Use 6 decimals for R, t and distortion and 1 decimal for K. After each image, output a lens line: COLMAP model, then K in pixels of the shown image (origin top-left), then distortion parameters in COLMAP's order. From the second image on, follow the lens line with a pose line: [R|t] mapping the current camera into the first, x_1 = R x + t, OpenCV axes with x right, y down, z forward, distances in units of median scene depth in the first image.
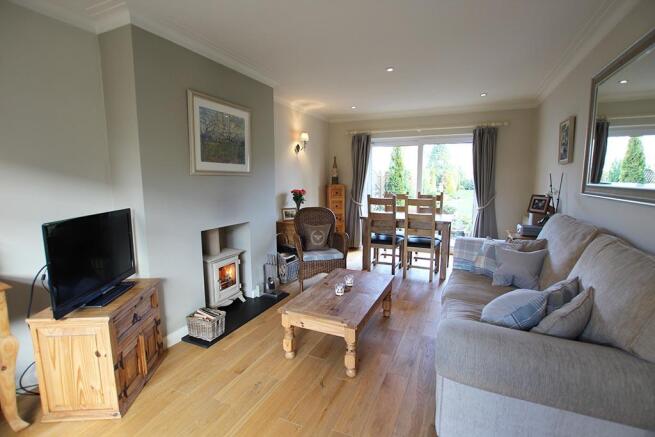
lens RADIAL K [[304.1, 0, 328.6], [0, 304.1, 216.5], [0, 0, 1]] dist [-0.018213, -0.000011]
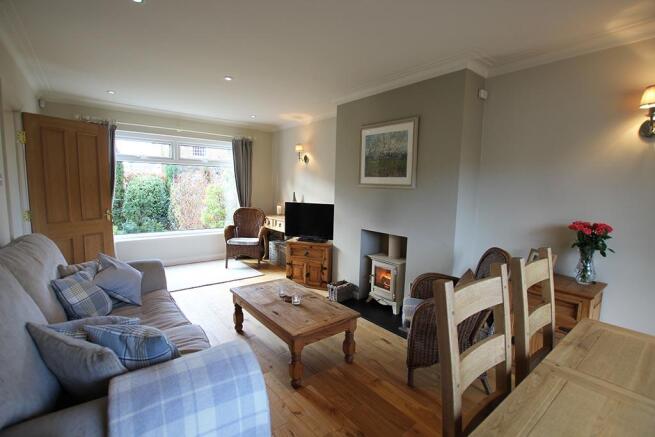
lens RADIAL K [[304.1, 0, 328.4], [0, 304.1, 218.3], [0, 0, 1]] dist [-0.018213, -0.000011]
pose [[-0.442890, 0.086941, -0.892351, 0.762382], [-0.135168, 0.977437, 0.162317, -0.179542], [0.886328, 0.192506, -0.421145, 1.306203]]
